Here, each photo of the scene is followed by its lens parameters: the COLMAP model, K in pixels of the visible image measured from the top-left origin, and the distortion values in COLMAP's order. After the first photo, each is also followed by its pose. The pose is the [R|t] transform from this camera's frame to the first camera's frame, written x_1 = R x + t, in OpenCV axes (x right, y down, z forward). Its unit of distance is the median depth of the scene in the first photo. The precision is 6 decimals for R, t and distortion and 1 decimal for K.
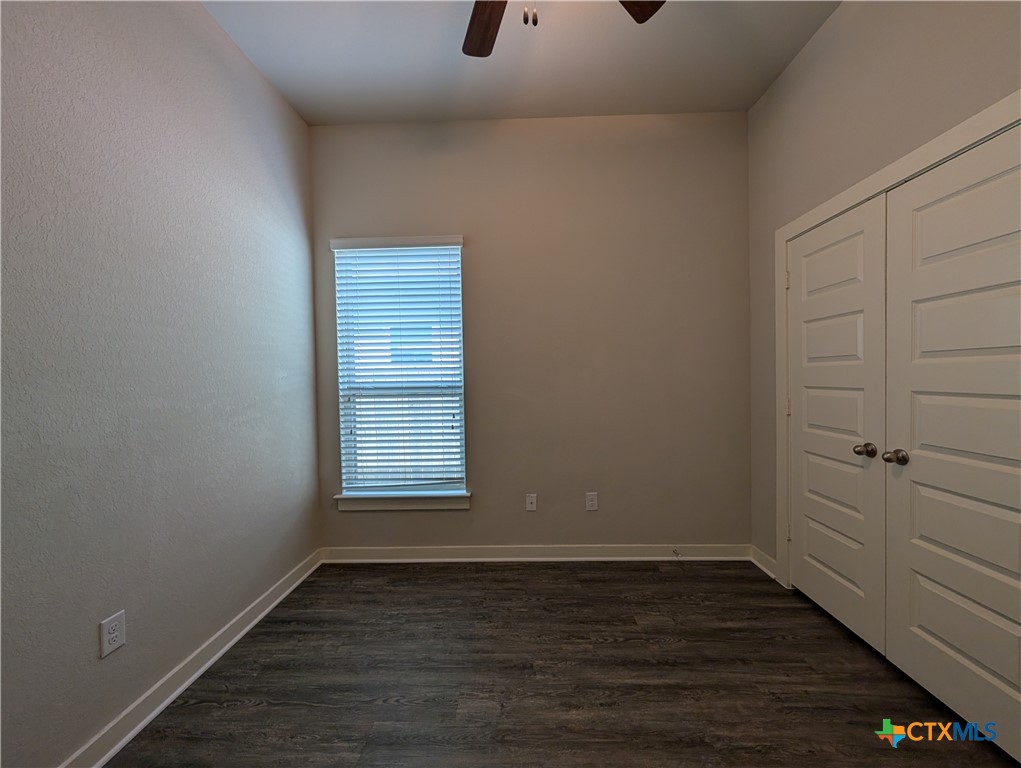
lens RADIAL K [[386.9, 0, 512.0], [0, 386.9, 383.5], [0, 0, 1]] dist [-0.001793, 0.000711]
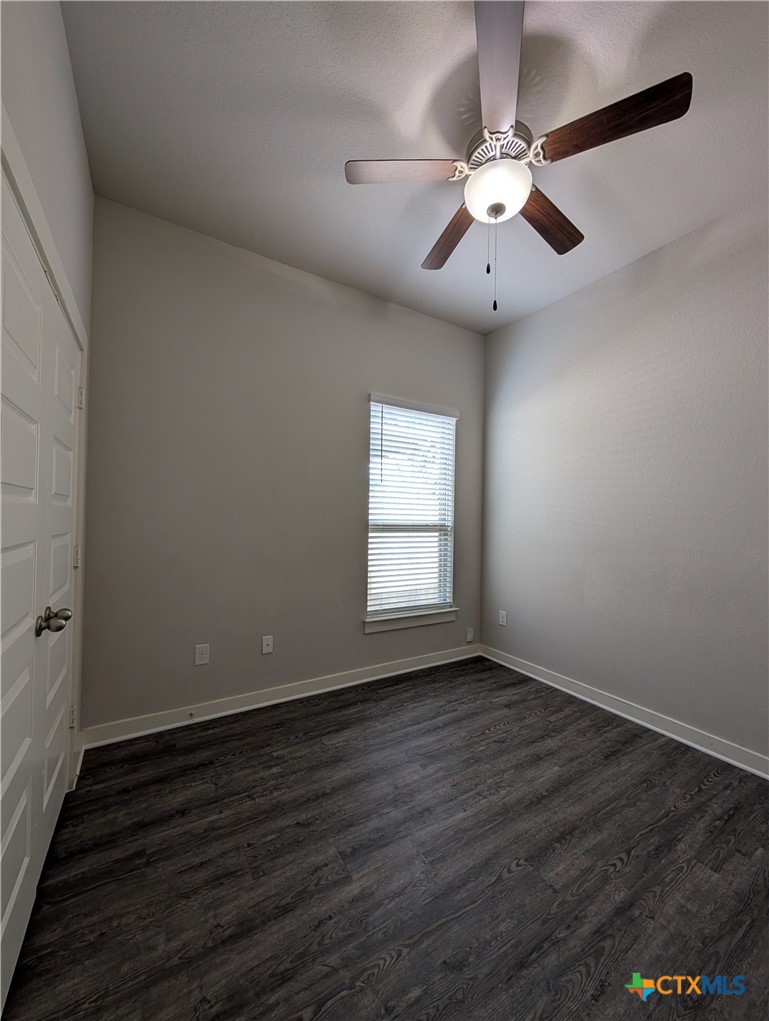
lens RADIAL K [[386.9, 0, 384.5], [0, 386.9, 510.5], [0, 0, 1]] dist [-0.001793, 0.000711]
pose [[0.835330, 0.045741, 0.547843, -4.184424], [-0.025407, 0.998680, -0.044643, 0.093657], [-0.549162, 0.023373, 0.835389, 0.152879]]
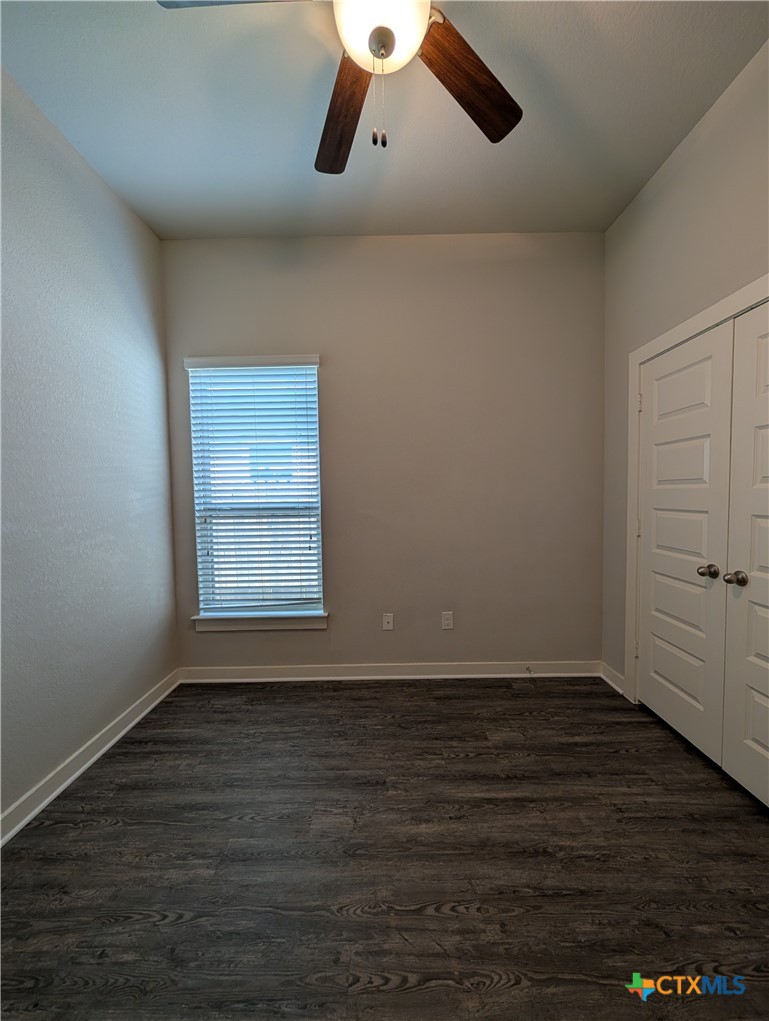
lens RADIAL K [[386.9, 0, 384.5], [0, 386.9, 510.5], [0, 0, 1]] dist [-0.001793, 0.000711]
pose [[0.999736, -0.000664, 0.022969, 0.022183], [0.000039, 0.999631, 0.027171, -0.015257], [-0.022979, -0.027163, 0.999367, -0.006308]]
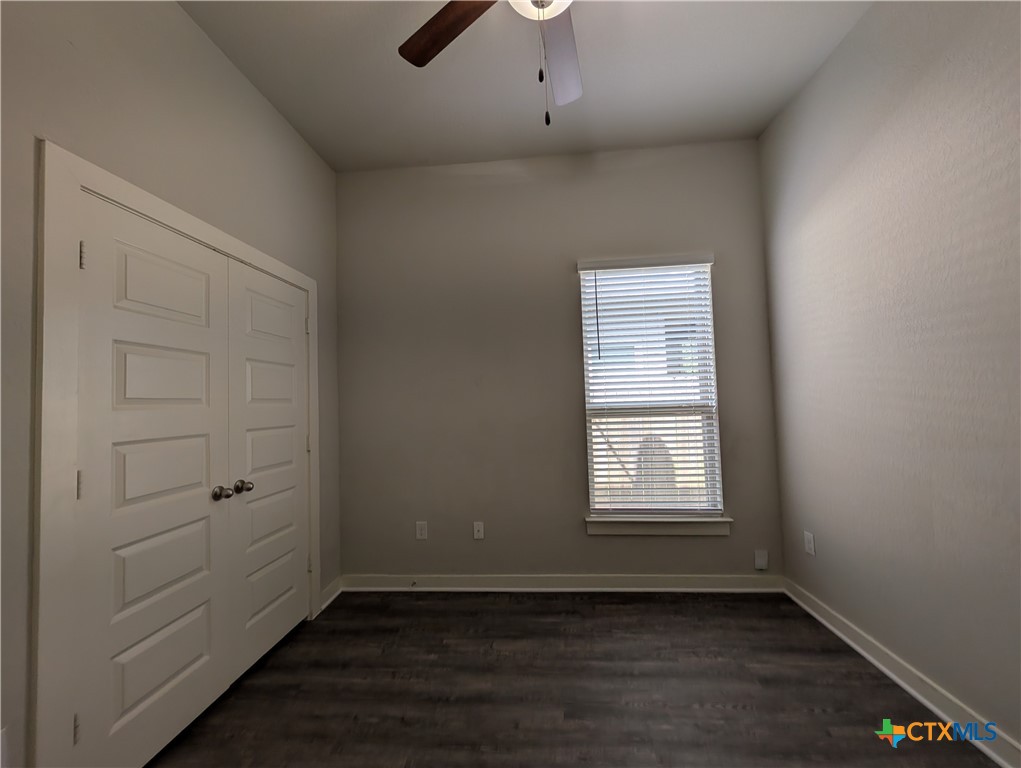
lens RADIAL K [[386.9, 0, 512.0], [0, 386.9, 383.5], [0, 0, 1]] dist [-0.001793, 0.000711]
pose [[0.998780, -0.013988, -0.047349, -2.399211], [0.010986, 0.997948, -0.063081, 0.037743], [0.048134, 0.062484, 0.996885, 0.024660]]
